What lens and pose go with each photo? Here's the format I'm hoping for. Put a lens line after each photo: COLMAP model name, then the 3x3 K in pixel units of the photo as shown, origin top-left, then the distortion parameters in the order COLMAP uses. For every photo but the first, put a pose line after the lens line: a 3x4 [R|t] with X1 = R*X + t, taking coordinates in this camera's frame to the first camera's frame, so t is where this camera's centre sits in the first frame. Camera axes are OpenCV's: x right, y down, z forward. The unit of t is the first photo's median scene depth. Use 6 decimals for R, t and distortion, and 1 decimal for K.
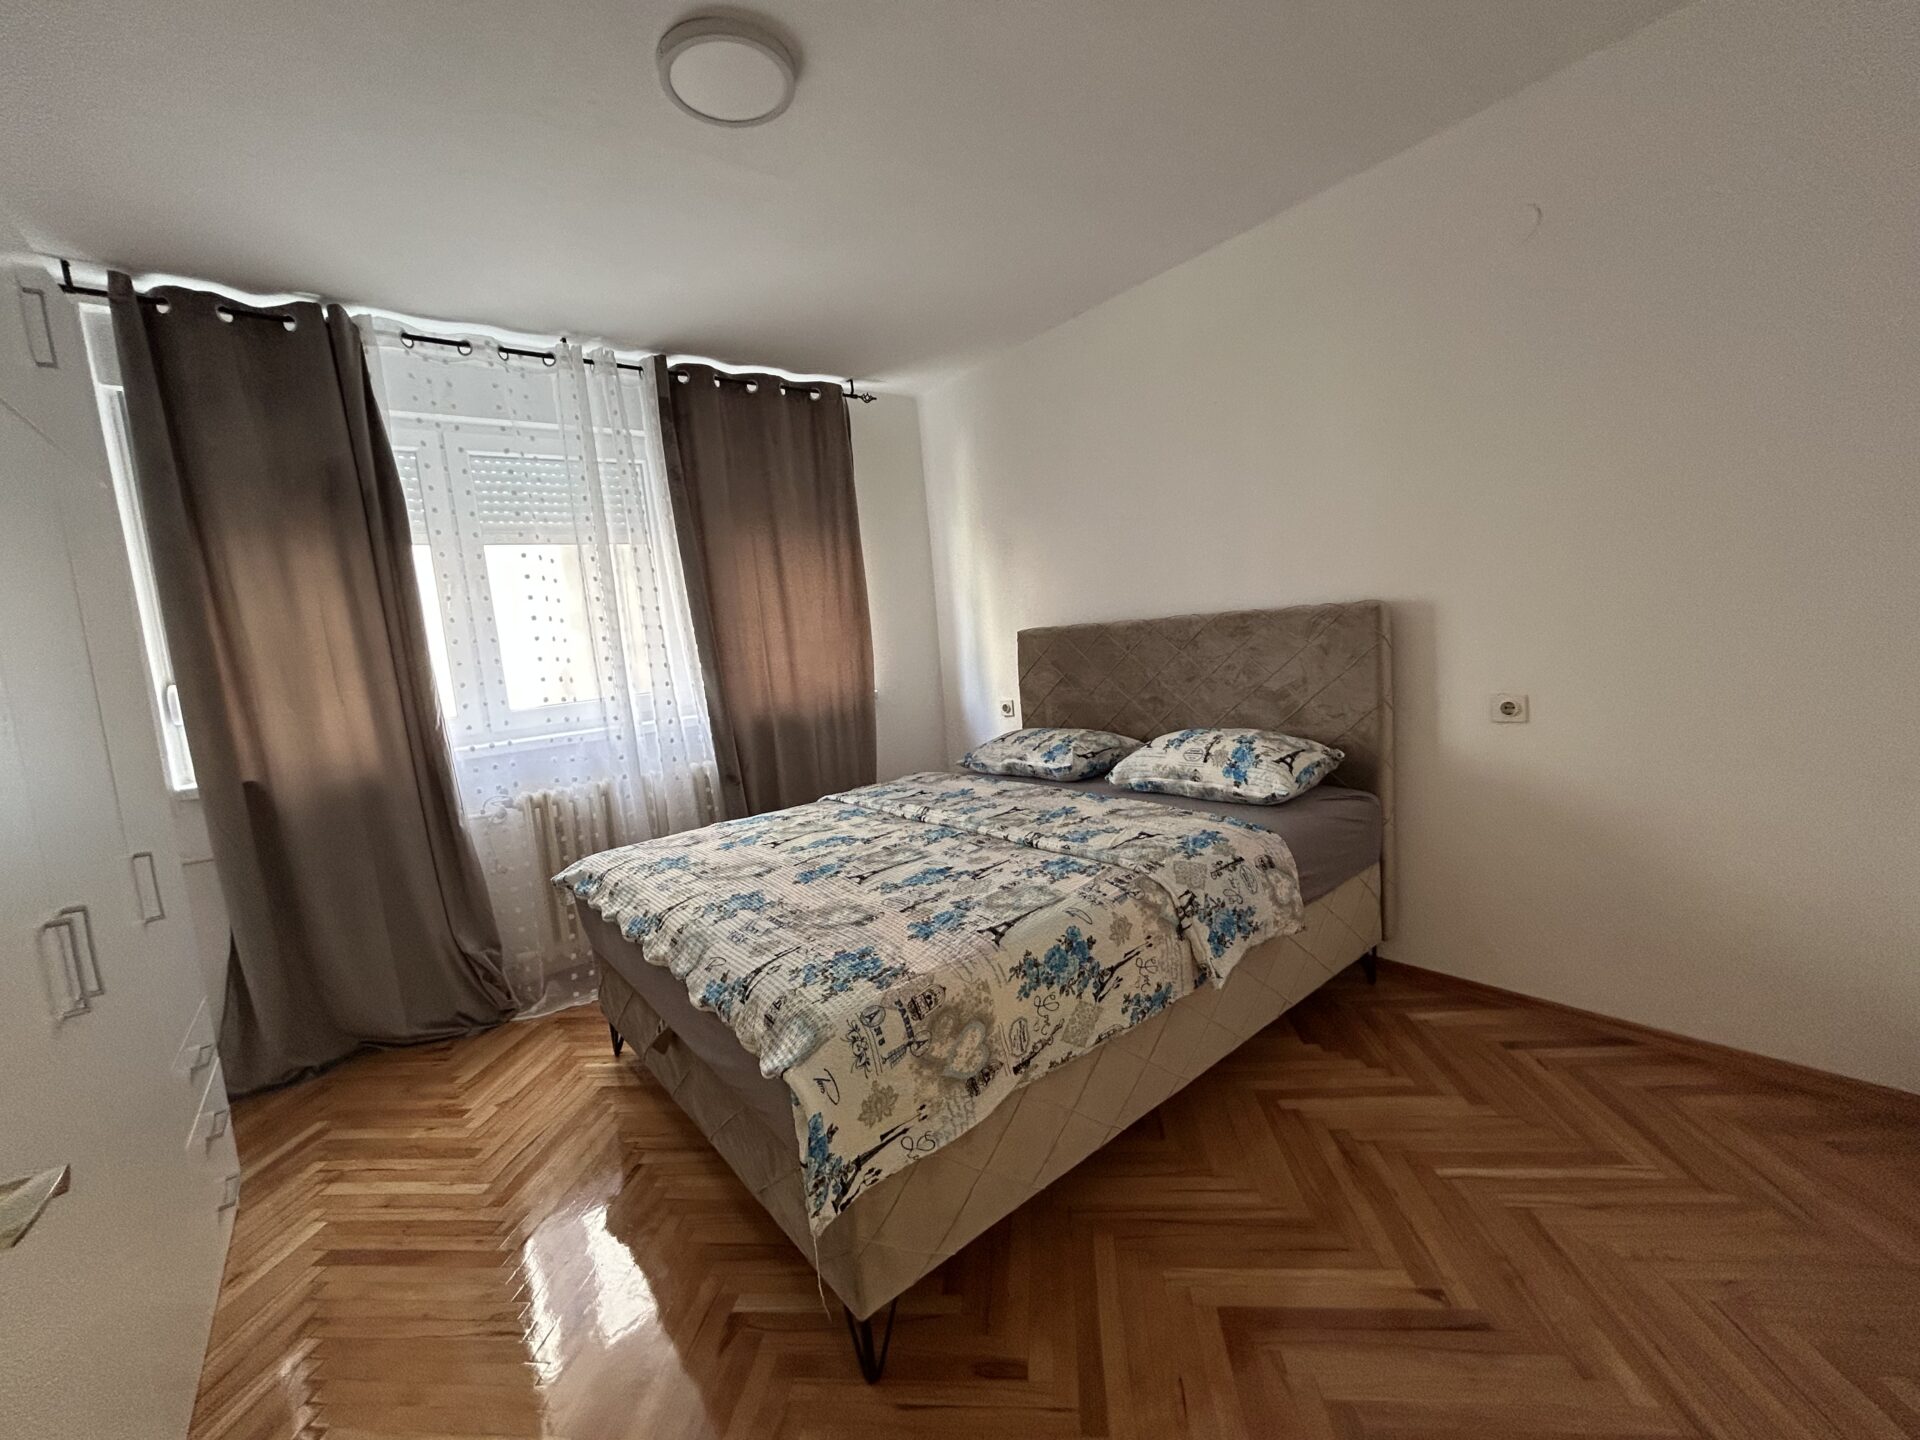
lens RADIAL K [[776.6, 0, 955.5], [0, 776.6, 718.8], [0, 0, 1]] dist [-0.003034, 0.002228]
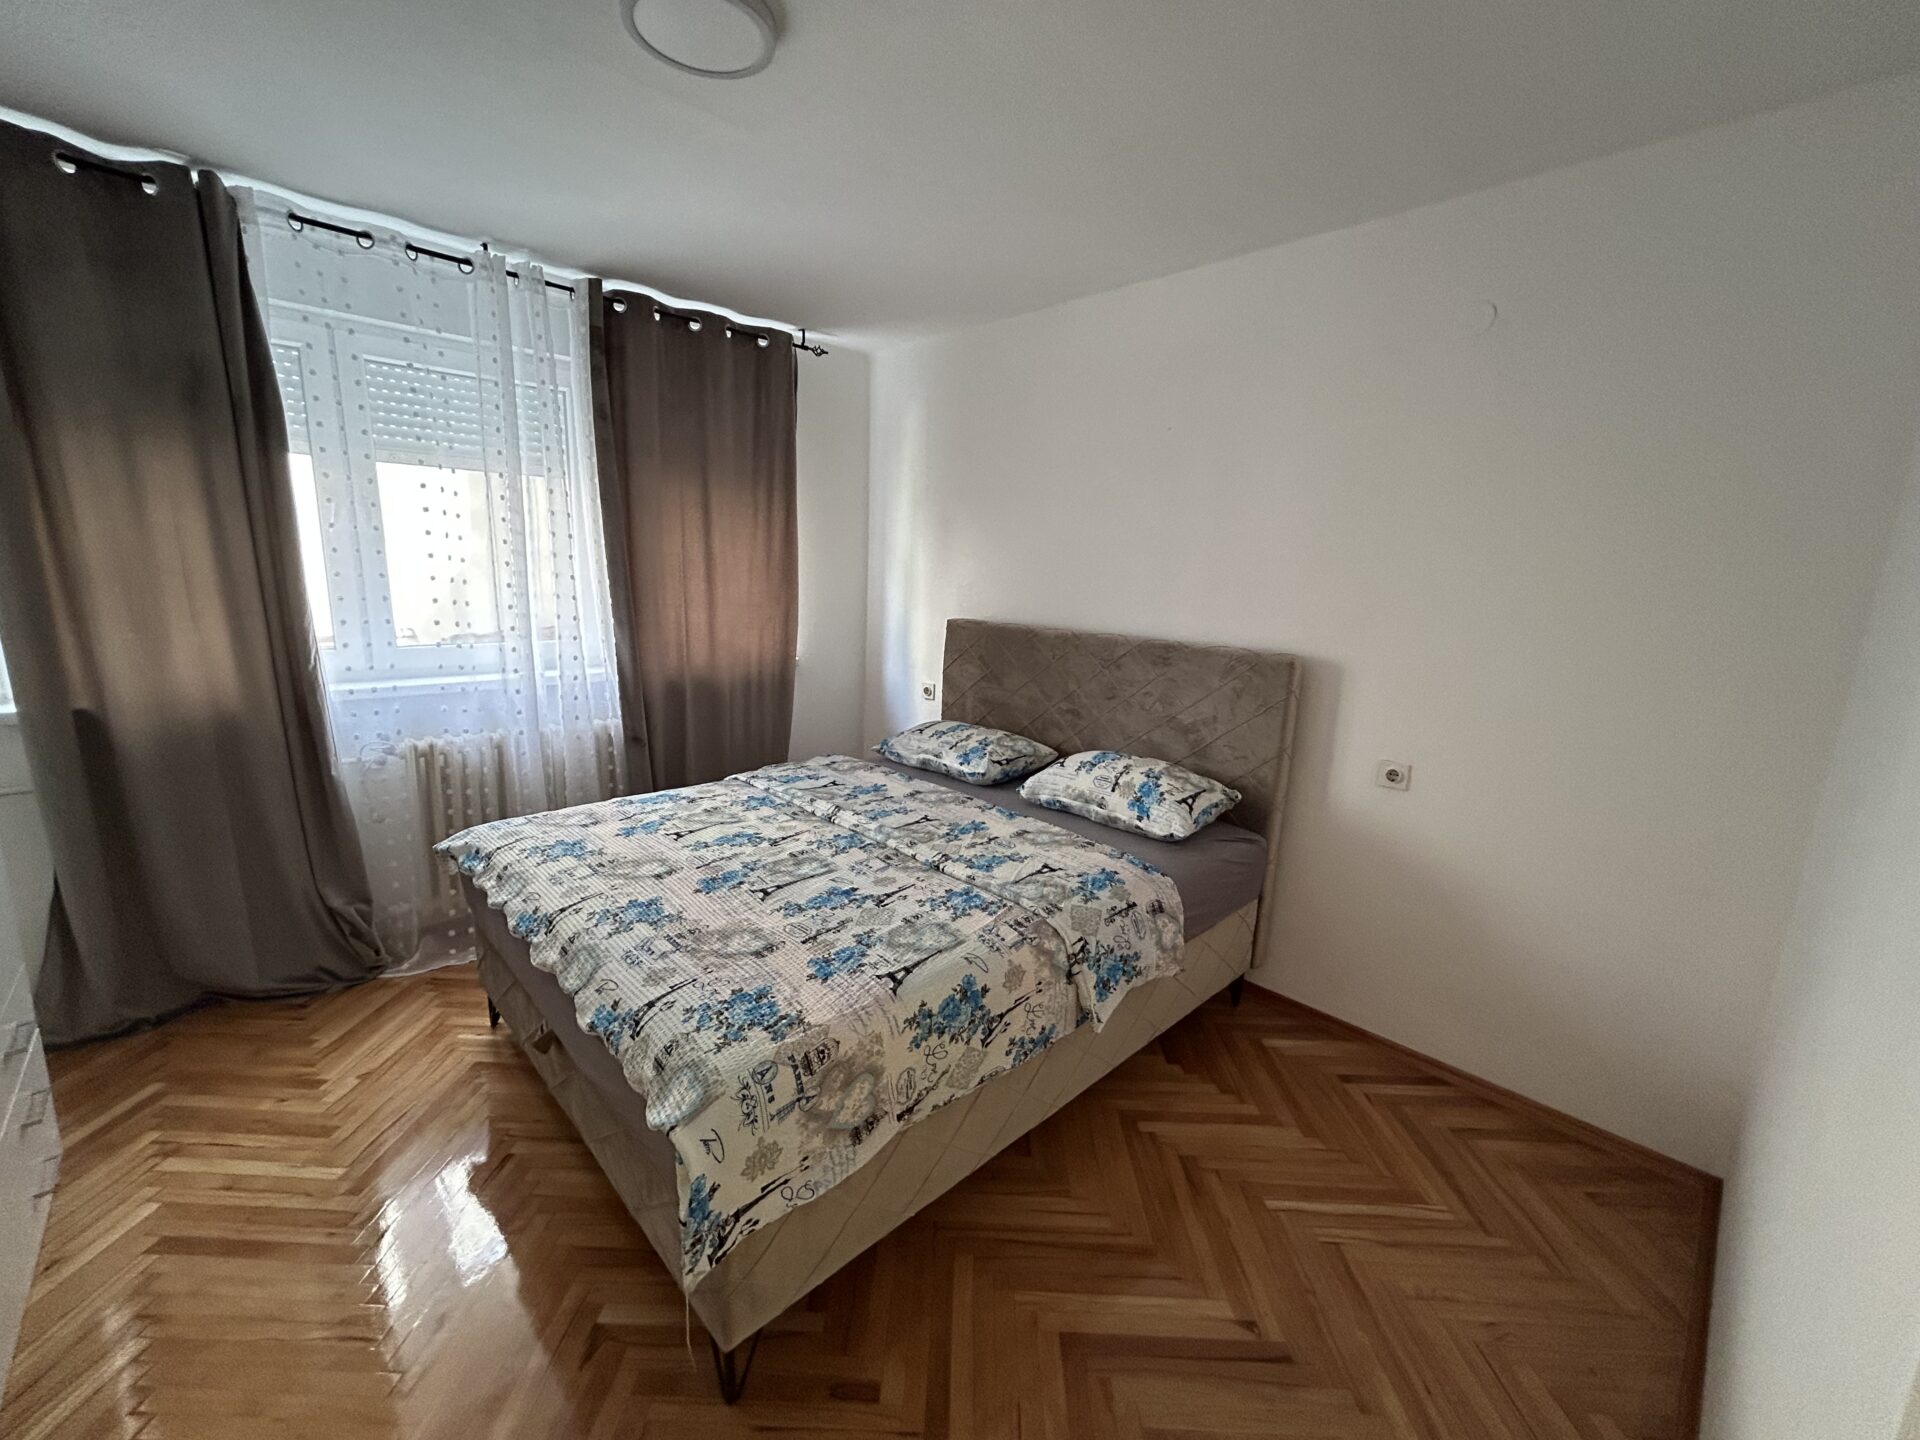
lens RADIAL K [[775.6, 0, 956.1], [0, 775.6, 720.9], [0, 0, 1]] dist [0.000202, -0.000128]
pose [[0.987920, 0.105536, 0.113477, -0.013692], [-0.114632, 0.990431, 0.076848, -0.104953], [-0.104281, -0.088928, 0.990564, 0.006762]]
